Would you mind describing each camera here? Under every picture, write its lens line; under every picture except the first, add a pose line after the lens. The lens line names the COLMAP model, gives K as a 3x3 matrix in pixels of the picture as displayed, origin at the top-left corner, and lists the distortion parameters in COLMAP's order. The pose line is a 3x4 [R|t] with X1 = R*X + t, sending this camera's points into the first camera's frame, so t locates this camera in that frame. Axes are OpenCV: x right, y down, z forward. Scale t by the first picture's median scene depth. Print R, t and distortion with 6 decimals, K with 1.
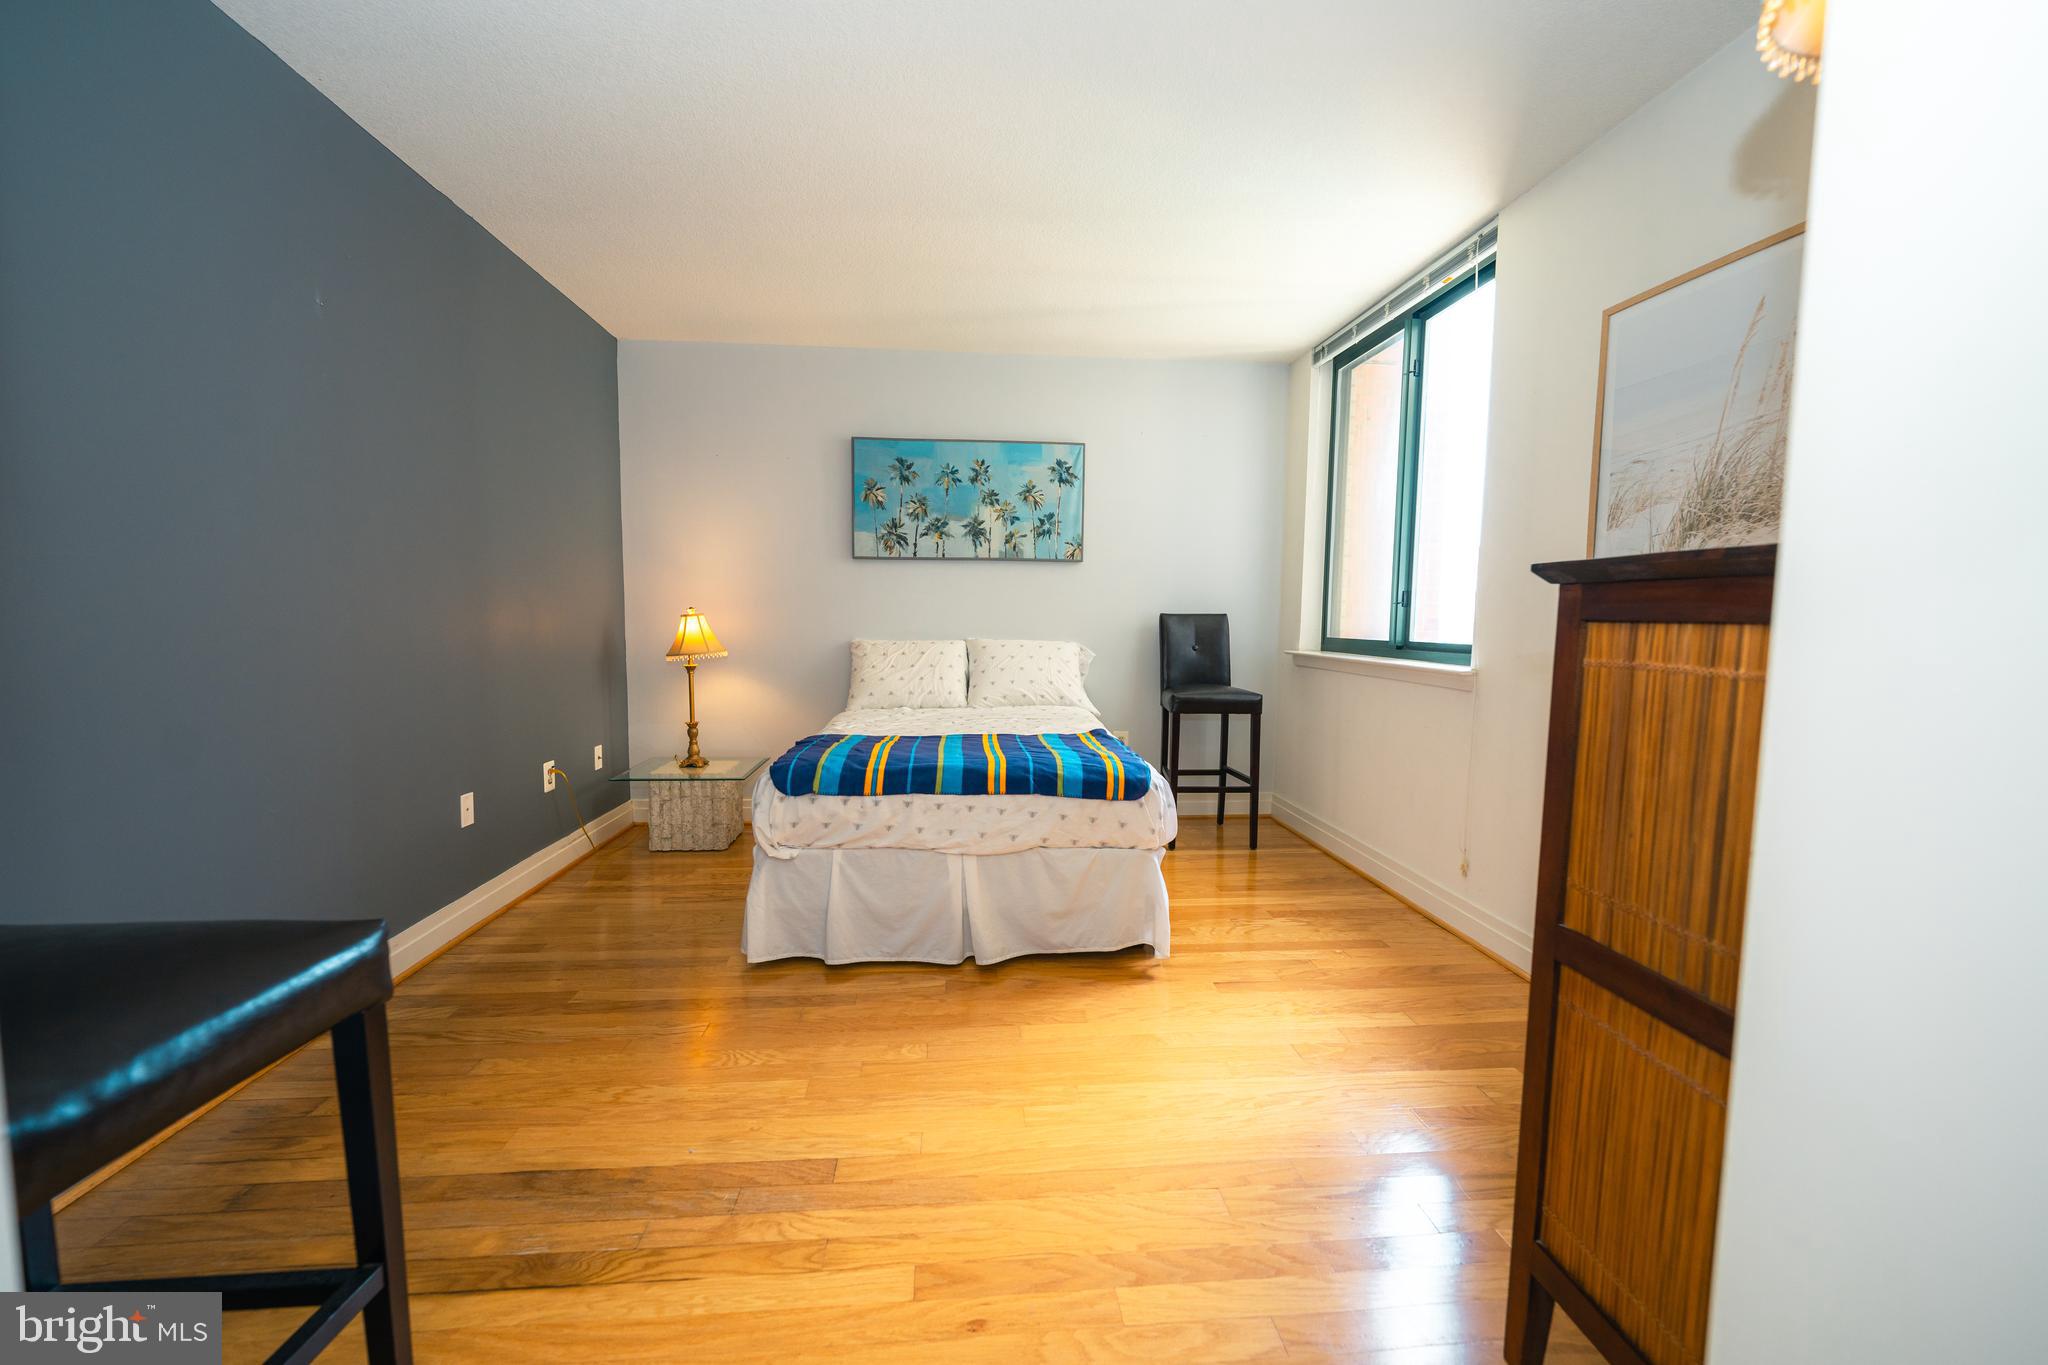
lens RADIAL K [[822.0, 0, 1021.4], [0, 822.0, 686.8], [0, 0, 1]] dist [-0.000644, -0.000906]
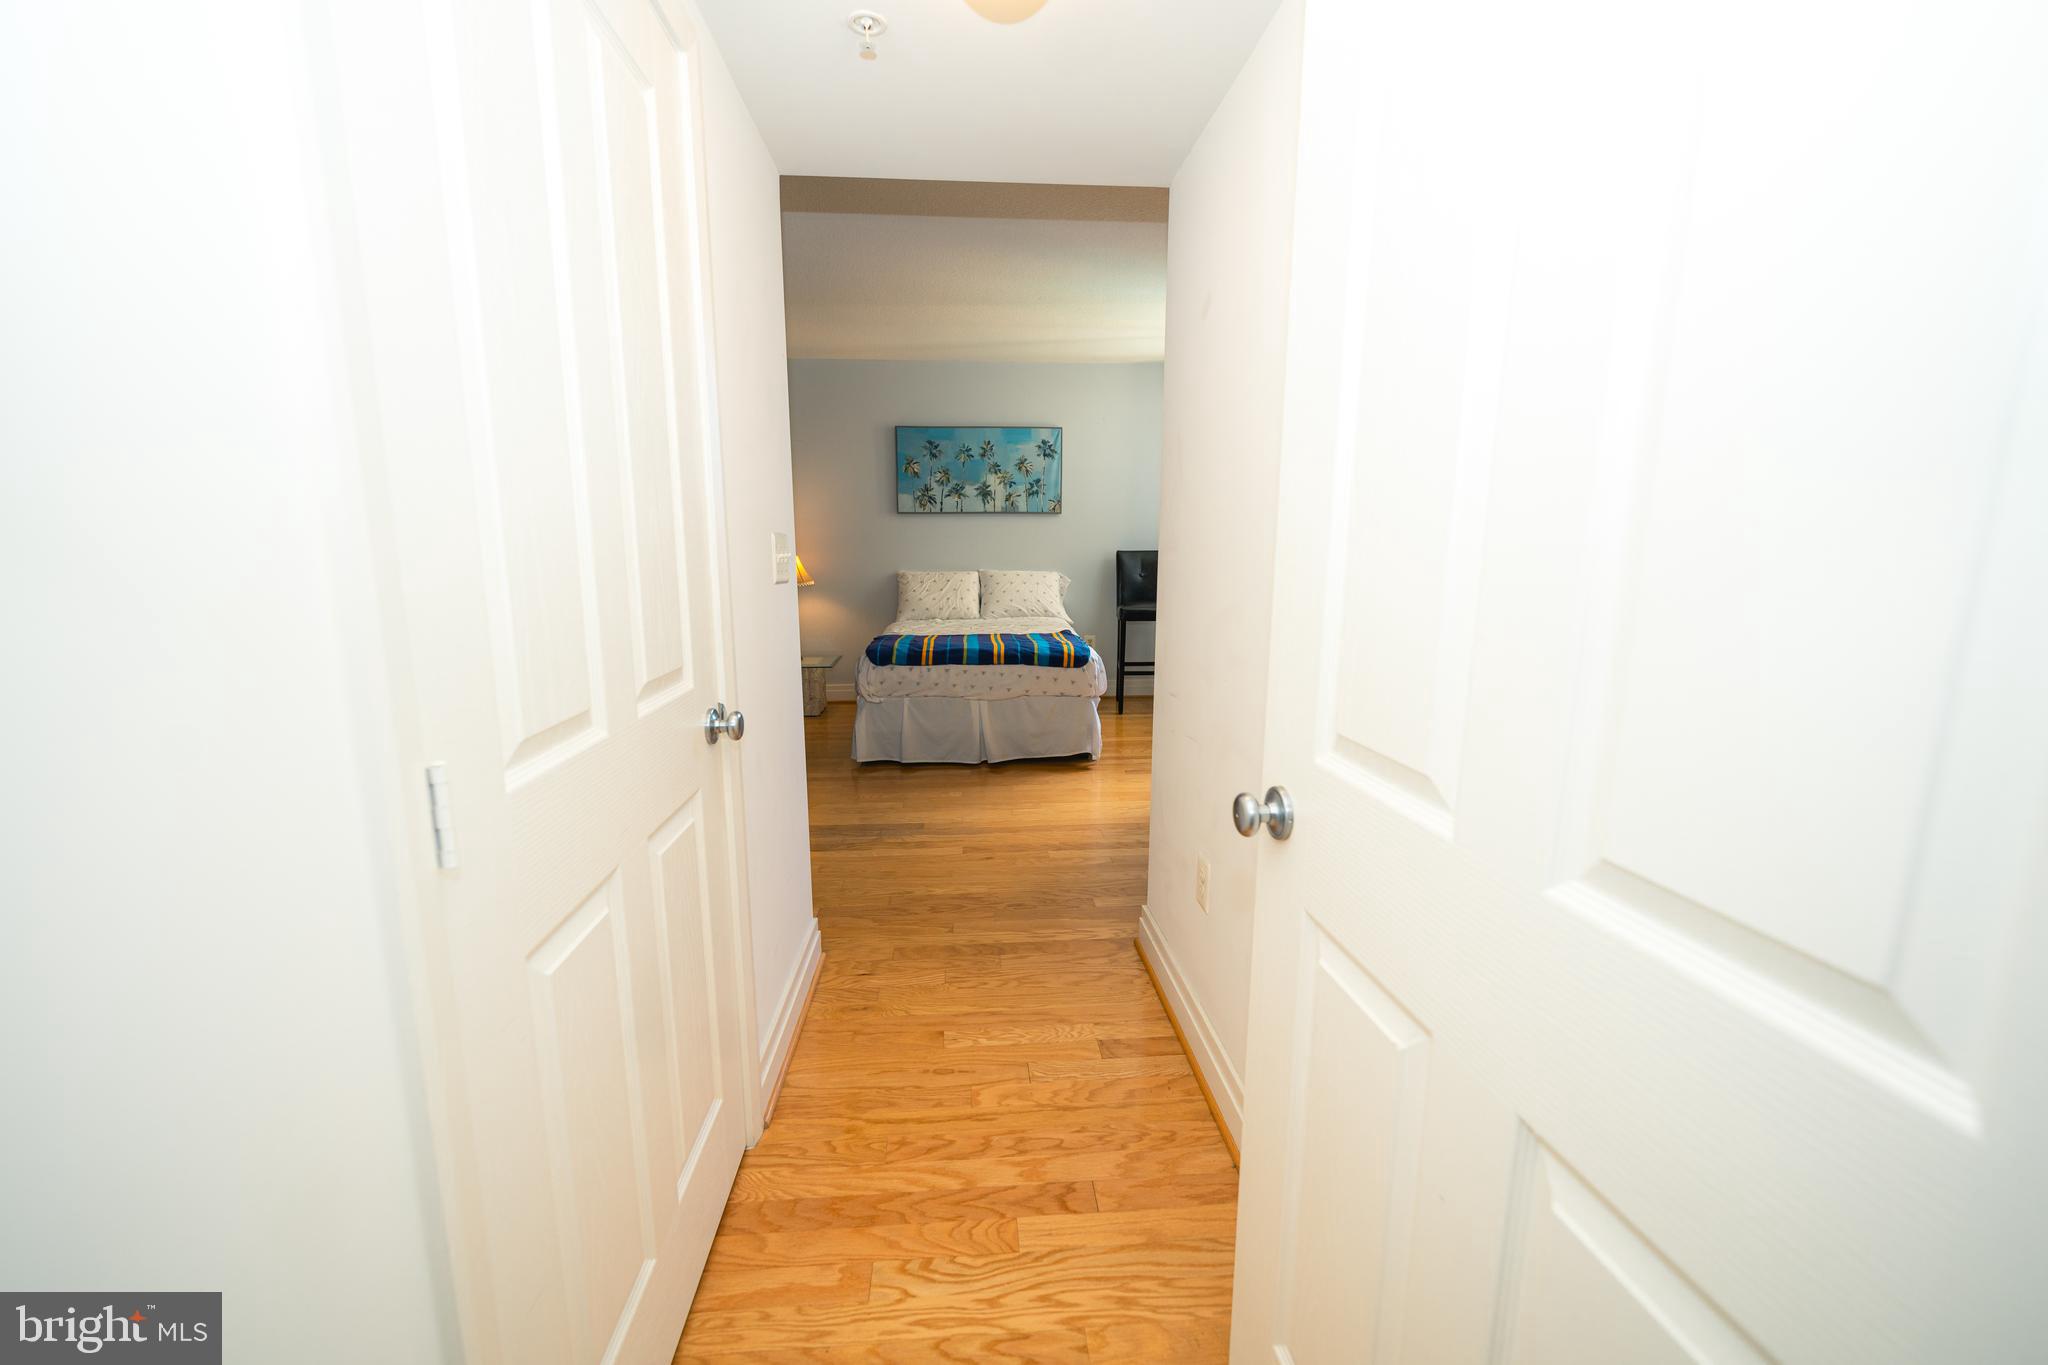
lens RADIAL K [[822.0, 0, 1021.4], [0, 822.0, 686.8], [0, 0, 1]] dist [-0.000644, -0.000906]
pose [[0.999873, -0.007845, -0.013863, 0.029972], [0.009077, 0.995794, 0.091165, 0.016034], [0.013090, -0.091279, 0.995739, -0.524623]]
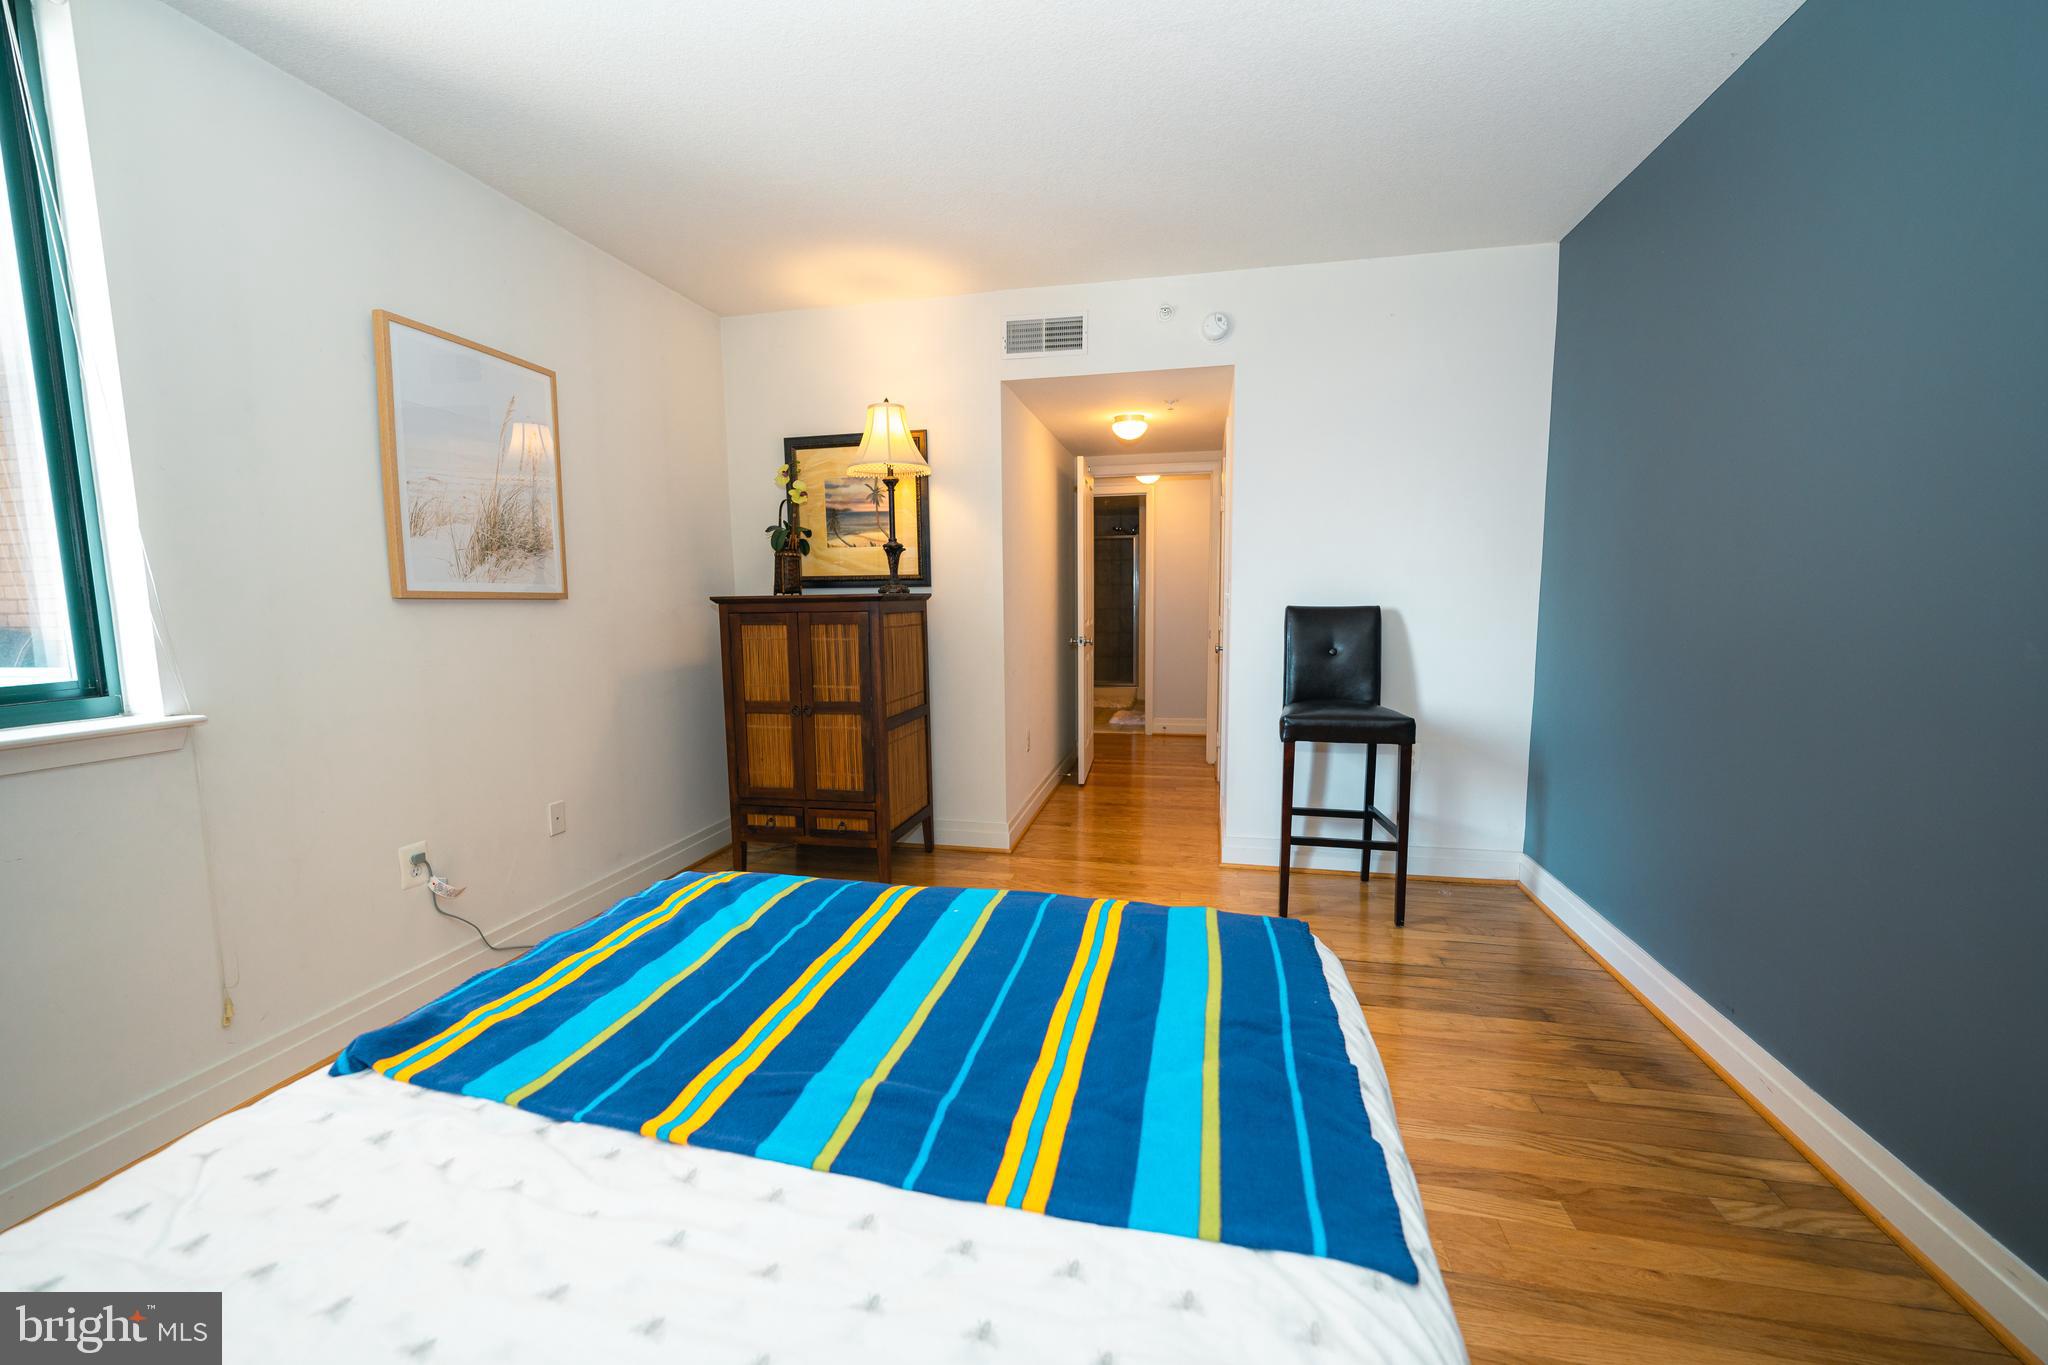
lens RADIAL K [[822.0, 0, 1021.4], [0, 822.0, 686.8], [0, 0, 1]] dist [-0.000644, -0.000906]
pose [[-0.952292, -0.048581, 0.301298, -0.203804], [0.010404, 0.981507, 0.191142, -0.130829], [-0.305012, 0.185158, -0.934176, 1.168335]]
